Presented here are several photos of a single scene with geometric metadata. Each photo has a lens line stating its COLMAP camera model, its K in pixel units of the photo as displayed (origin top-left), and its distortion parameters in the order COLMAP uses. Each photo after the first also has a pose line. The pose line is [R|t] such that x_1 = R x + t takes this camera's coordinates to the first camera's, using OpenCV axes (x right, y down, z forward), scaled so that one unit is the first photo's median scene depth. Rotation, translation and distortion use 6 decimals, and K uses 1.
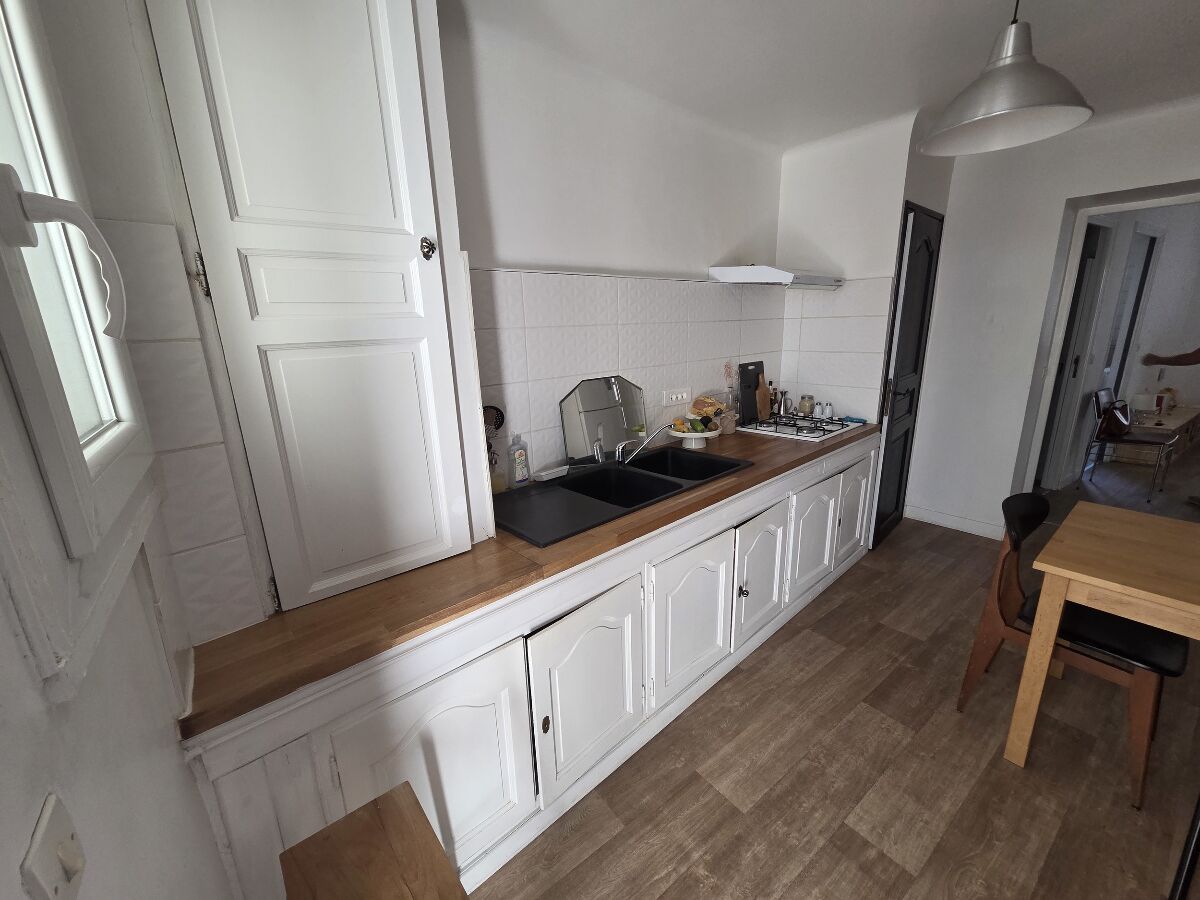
lens RADIAL K [[485.0, 0, 596.5], [0, 485.0, 448.4], [0, 0, 1]] dist [-0.001421, -0.000098]
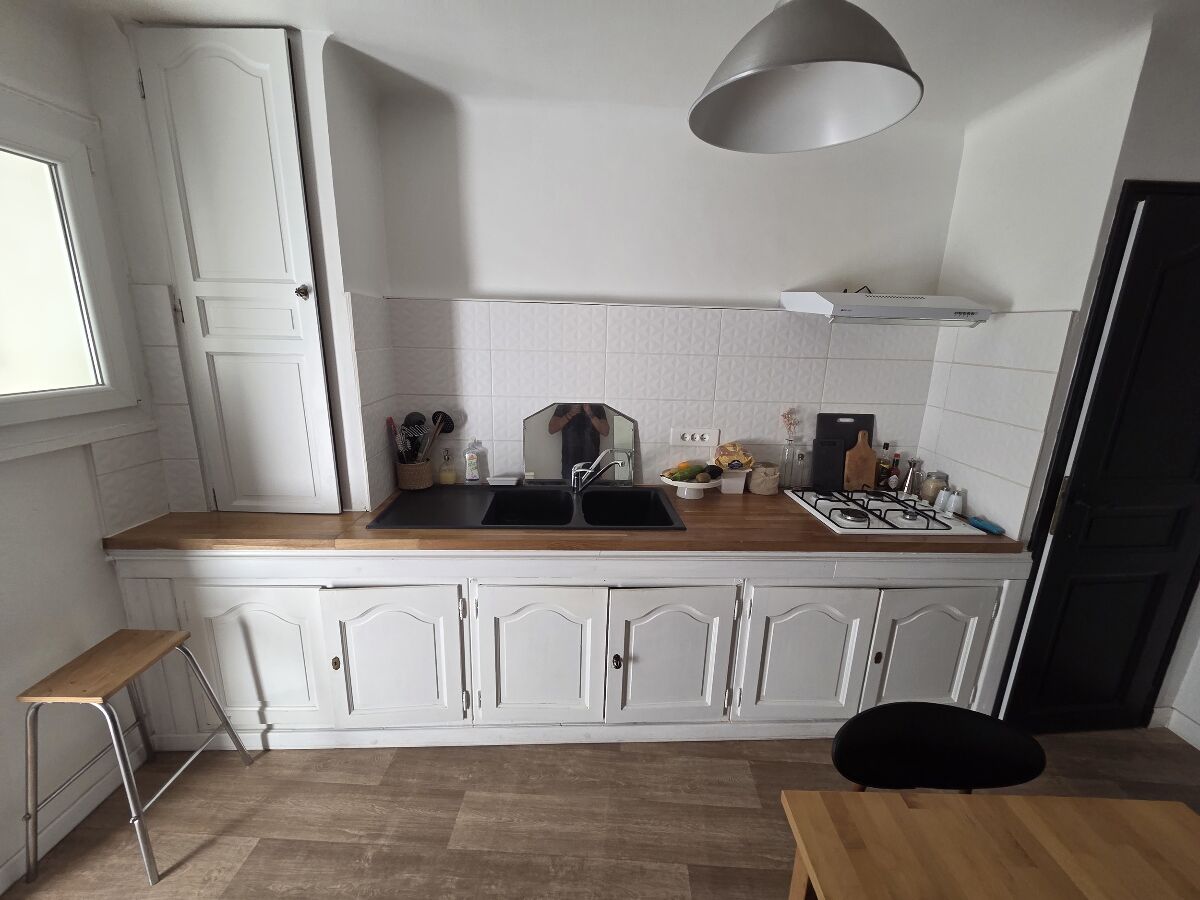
lens RADIAL K [[485.0, 0, 596.5], [0, 485.0, 448.4], [0, 0, 1]] dist [-0.001421, -0.000098]
pose [[0.776676, 0.201598, -0.596768, 0.752765], [-0.207516, 0.976404, 0.059769, -0.137458], [0.594736, 0.077418, 0.800185, 0.245110]]
